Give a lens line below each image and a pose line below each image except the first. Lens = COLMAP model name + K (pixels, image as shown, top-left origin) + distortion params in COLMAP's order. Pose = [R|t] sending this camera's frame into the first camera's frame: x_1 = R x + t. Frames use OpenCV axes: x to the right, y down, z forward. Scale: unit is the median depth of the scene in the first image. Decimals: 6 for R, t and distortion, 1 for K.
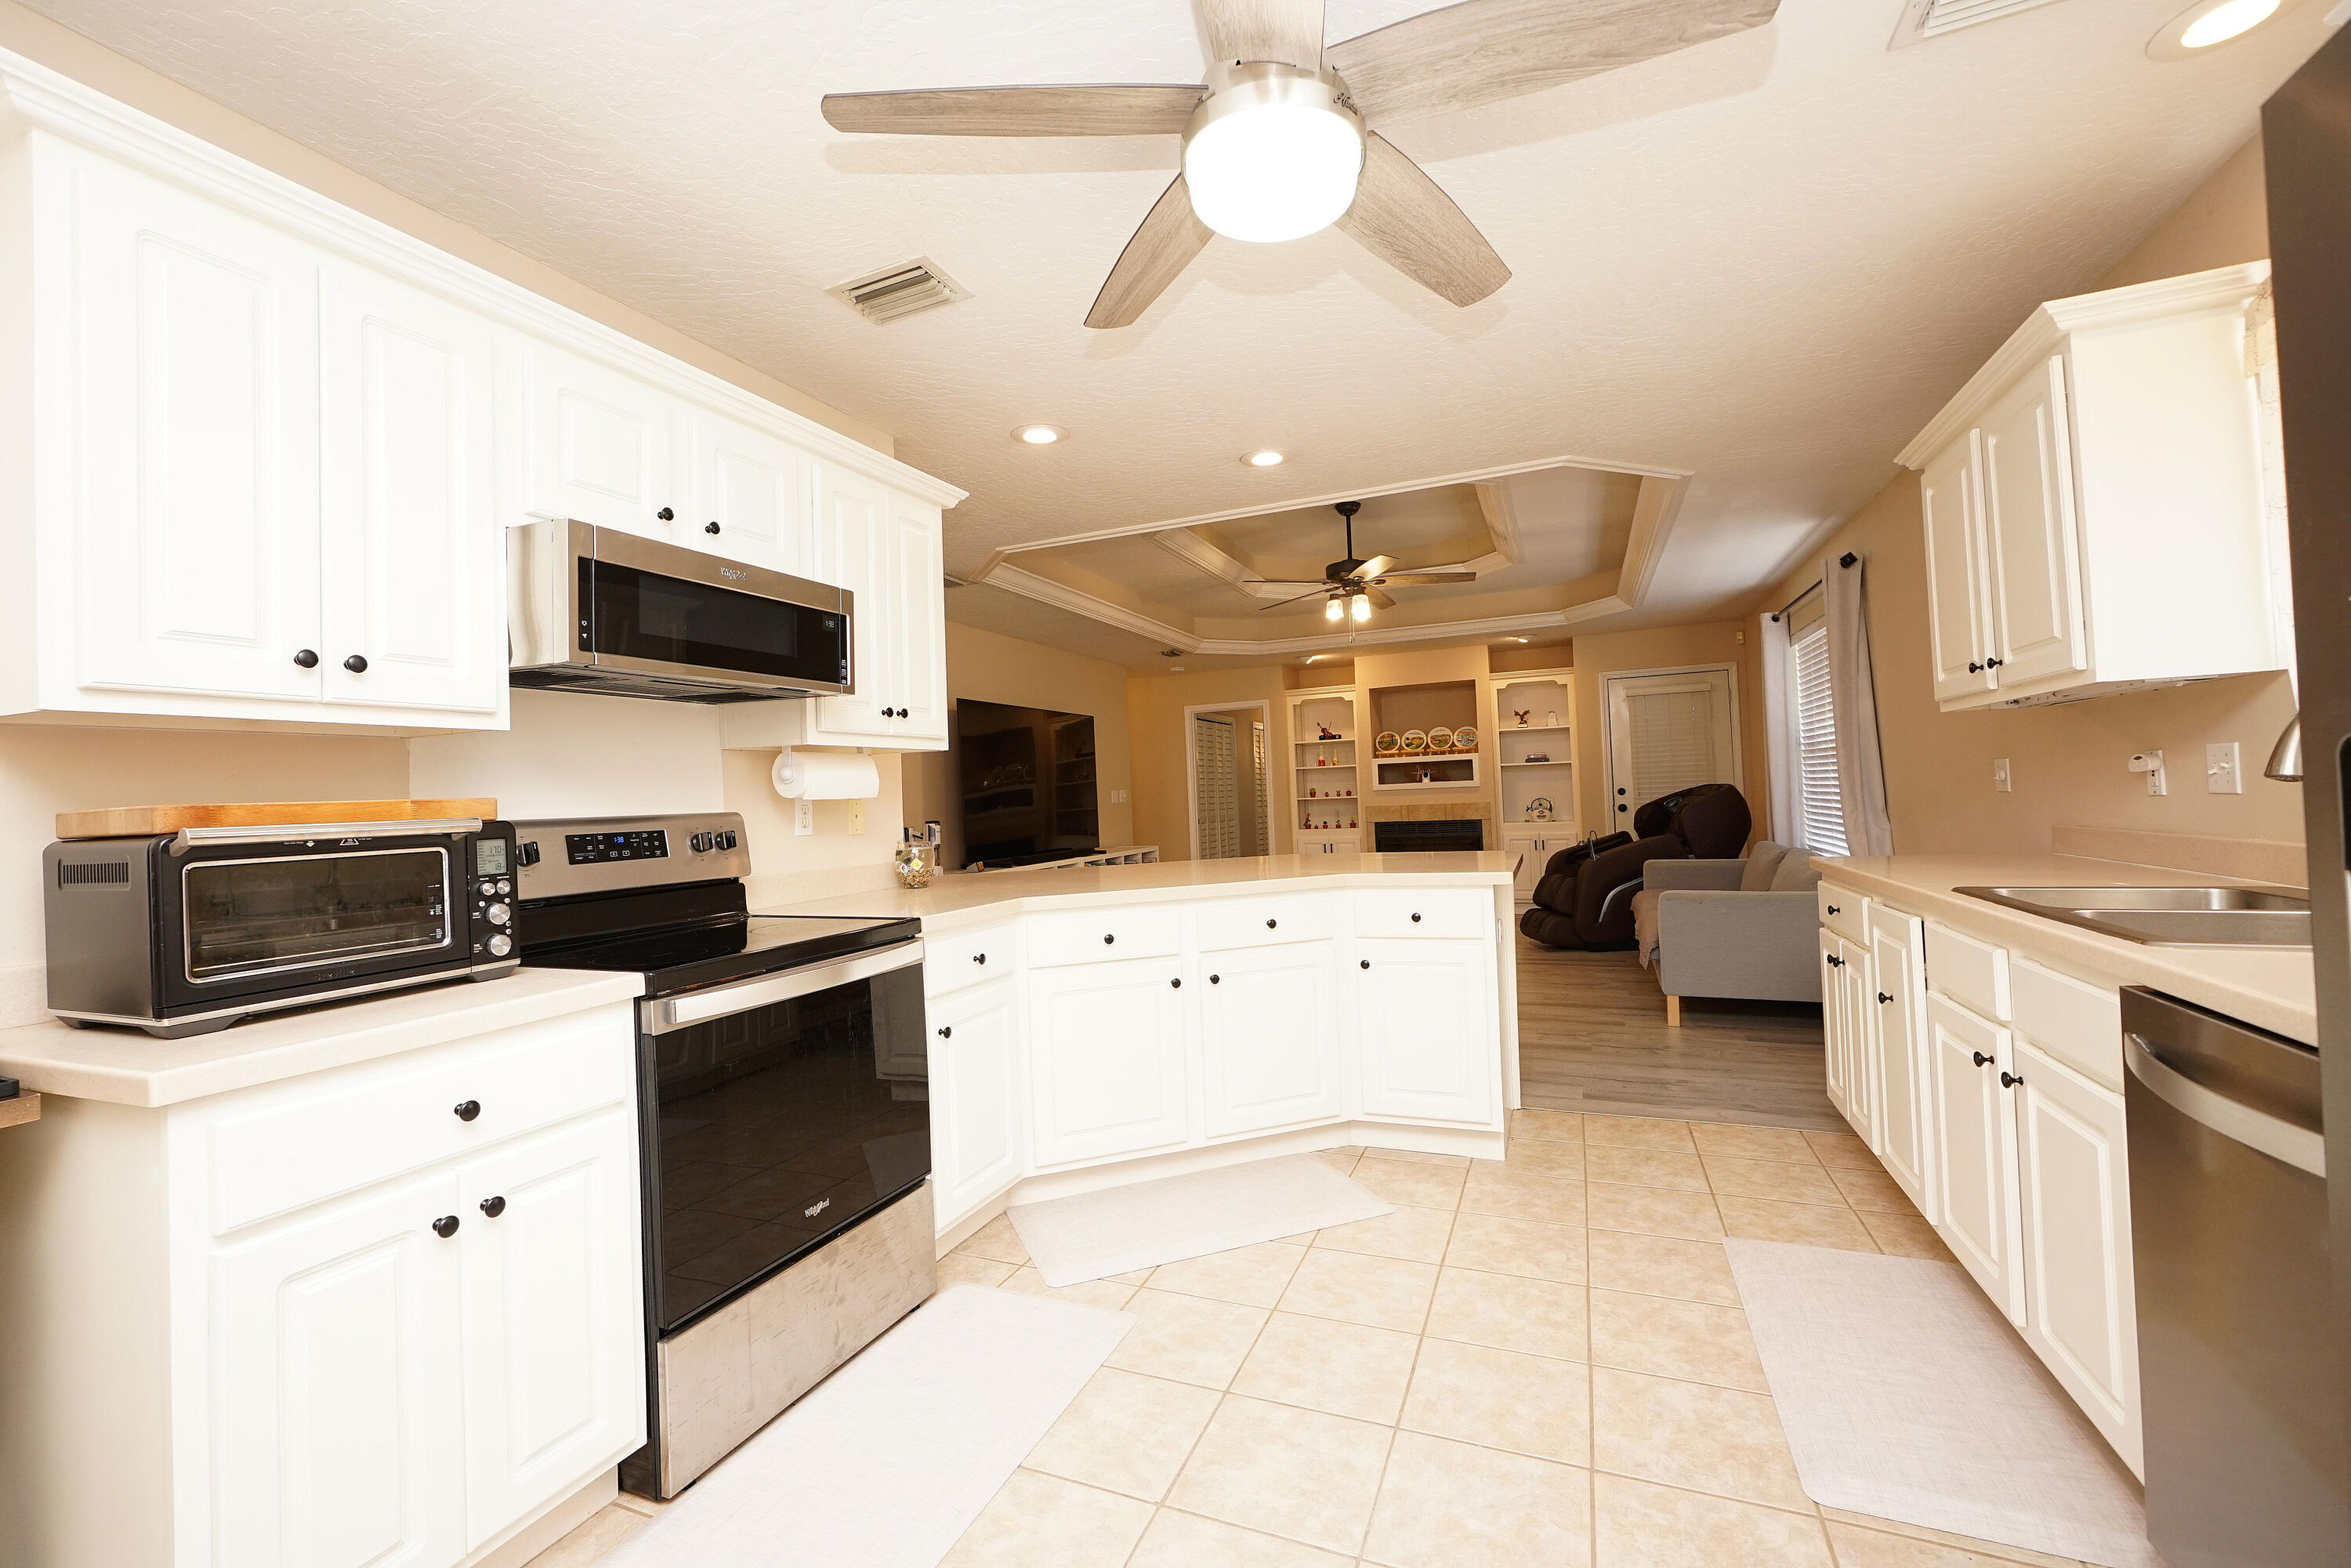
lens RADIAL K [[934.6, 0, 1176.9], [0, 934.6, 782.4], [0, 0, 1]] dist [-0.009728, -0.000086]
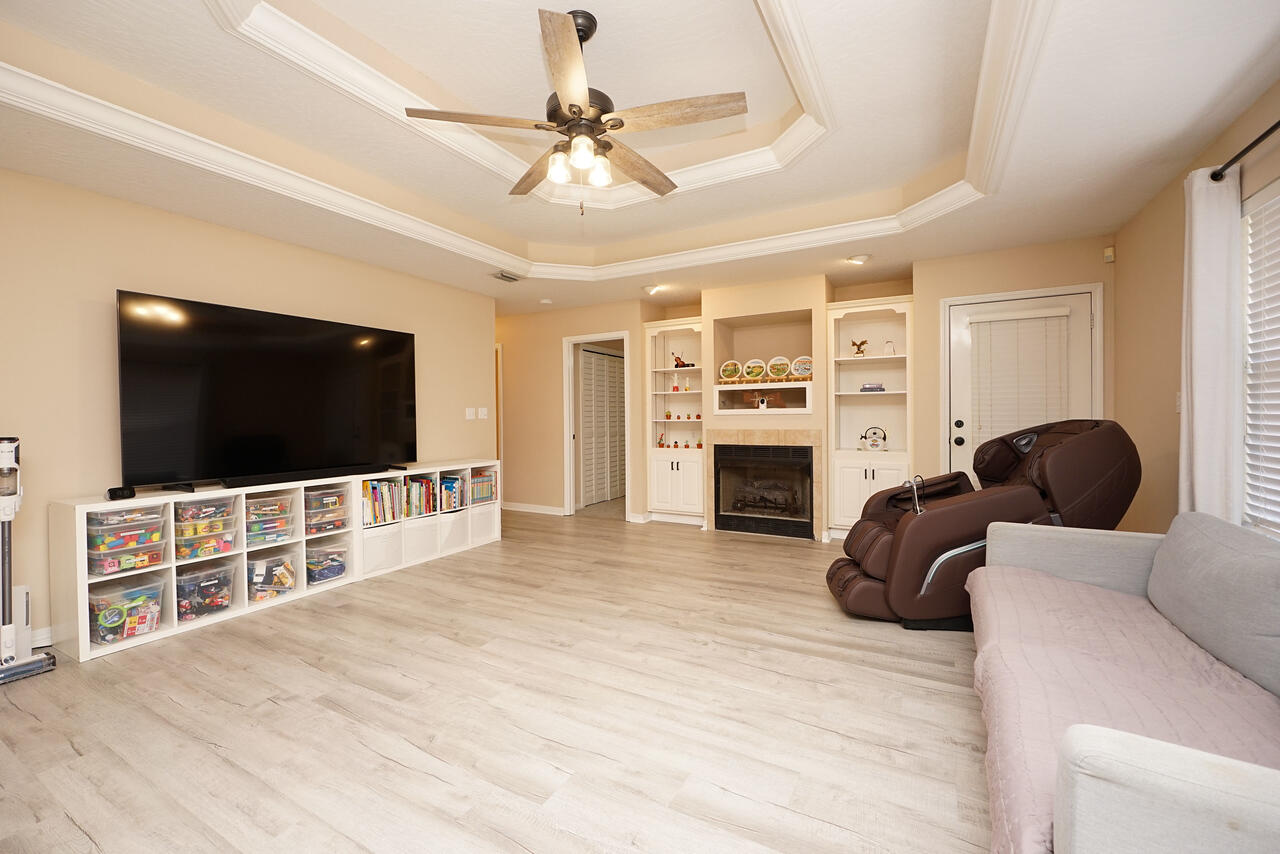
lens RADIAL K [[537.4, 0, 626.7], [0, 537.4, 423.3], [0, 0, 1]] dist [-0.006733, 0.002158]
pose [[0.993642, 0.031589, -0.108065, 0.238177], [-0.028115, 0.999042, 0.033522, 0.000595], [0.109020, -0.030271, 0.993579, 0.503017]]
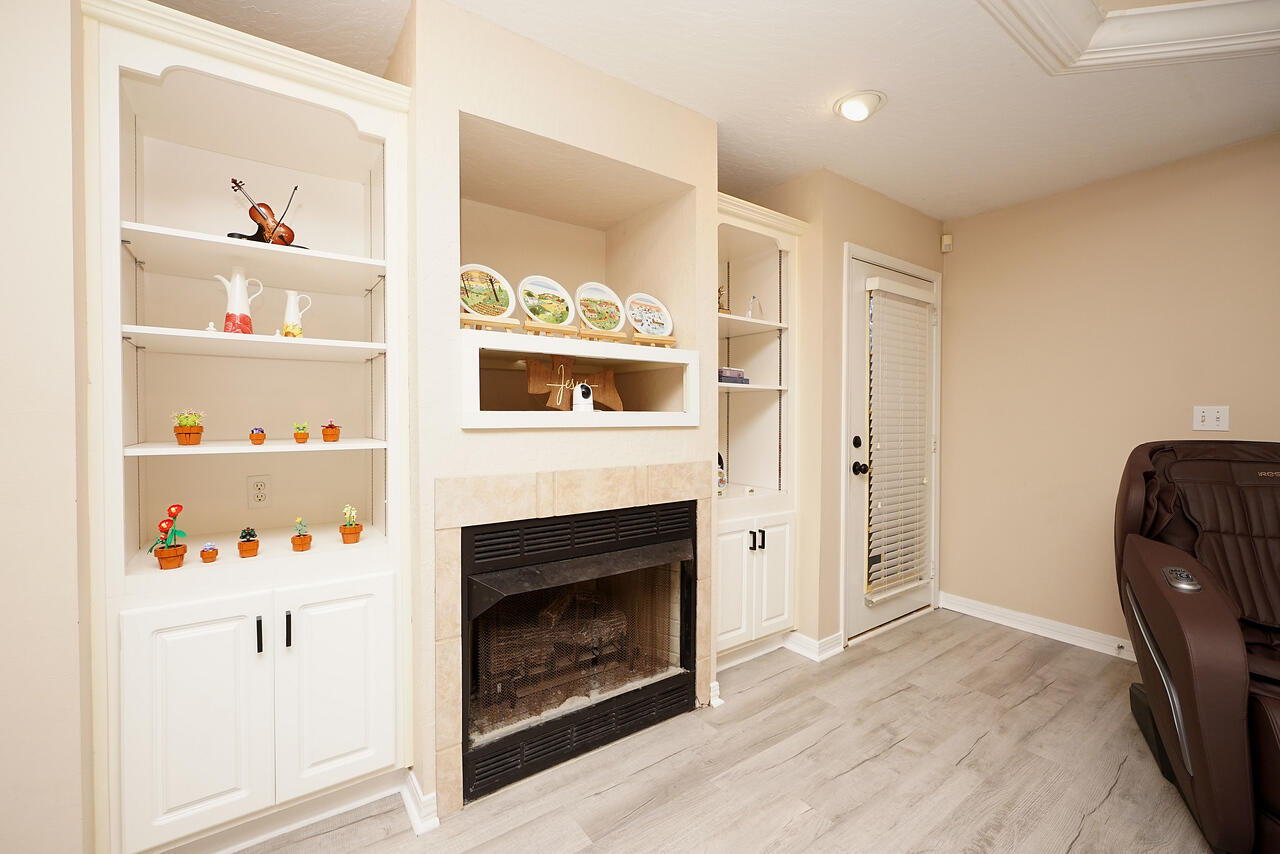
lens RADIAL K [[537.4, 0, 608.8], [0, 537.4, 421.0], [0, 0, 1]] dist [-0.006733, 0.002158]
pose [[0.516842, 0.030971, 0.855521, 0.104172], [-0.039792, 0.999134, -0.012131, 0.008560], [-0.855156, -0.027774, 0.517627, 1.157627]]
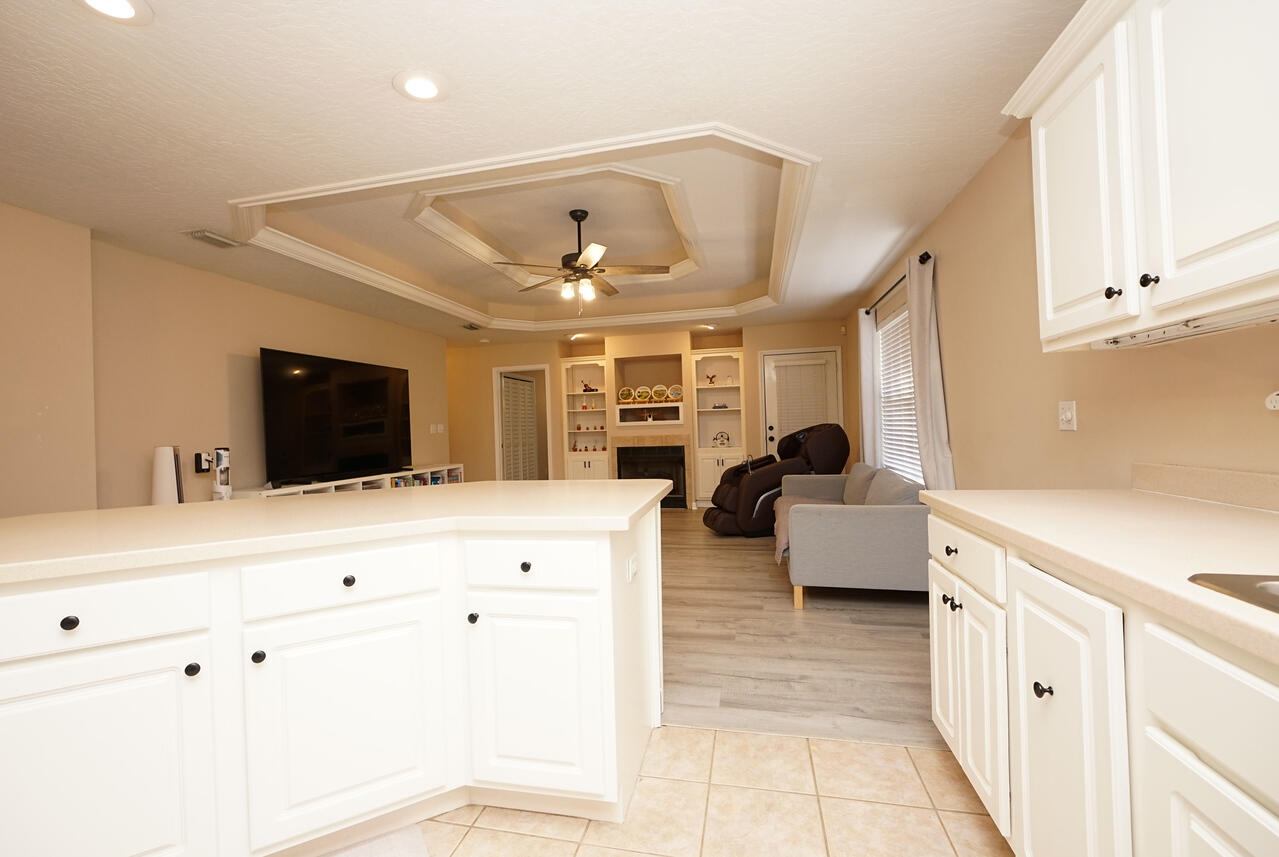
lens RADIAL K [[537.0, 0, 625.5], [0, 537.0, 431.1], [0, 0, 1]] dist [-0.006733, 0.002158]
pose [[0.985569, 0.007433, 0.169109, 0.105667], [-0.010409, 0.999806, 0.016719, 0.002567], [-0.168952, -0.018238, 0.985456, 0.195005]]
